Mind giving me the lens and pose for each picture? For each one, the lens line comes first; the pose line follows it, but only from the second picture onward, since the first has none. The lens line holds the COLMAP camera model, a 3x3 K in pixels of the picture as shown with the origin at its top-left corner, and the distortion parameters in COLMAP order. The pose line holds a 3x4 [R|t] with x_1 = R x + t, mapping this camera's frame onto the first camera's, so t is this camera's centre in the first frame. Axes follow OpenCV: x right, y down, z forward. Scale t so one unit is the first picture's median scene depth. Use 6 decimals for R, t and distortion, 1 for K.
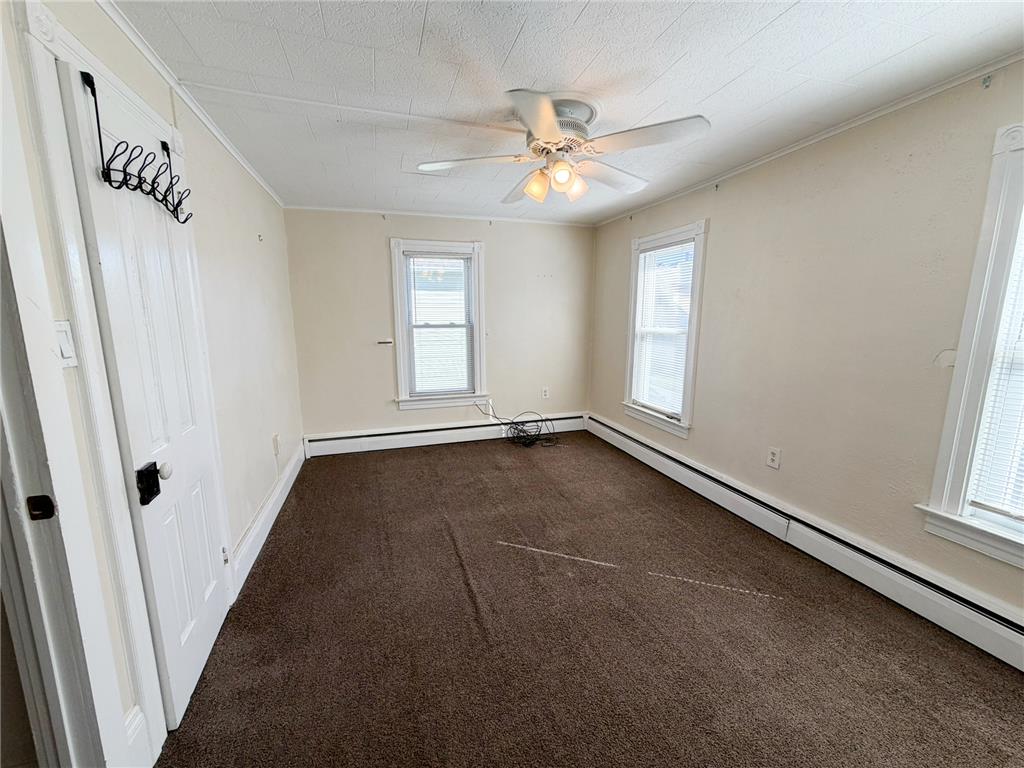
lens RADIAL K [[409.6, 0, 508.5], [0, 409.6, 383.0], [0, 0, 1]] dist [-0.001093, 0.000194]
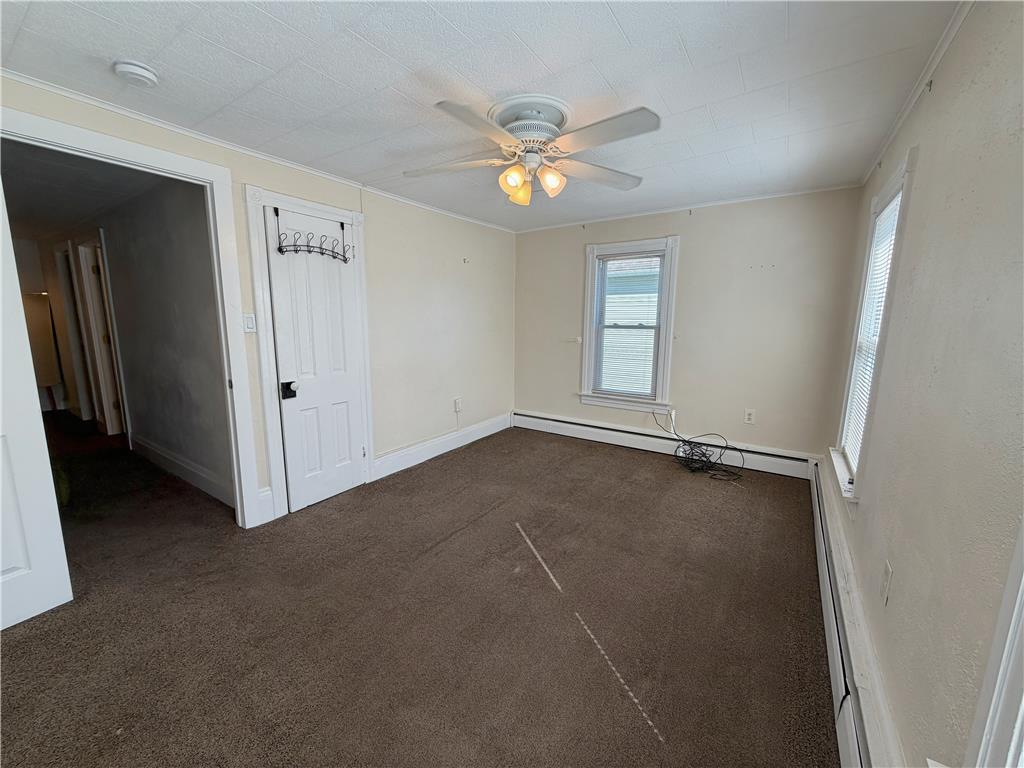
lens RADIAL K [[410.4, 0, 510.3], [0, 410.4, 385.6], [0, 0, 1]] dist [-0.001267, -0.000115]
pose [[0.616496, 0.136807, -0.775382, 0.459074], [-0.138030, 0.988317, 0.064632, -0.024355], [0.775165, 0.067180, 0.628177, 0.169419]]
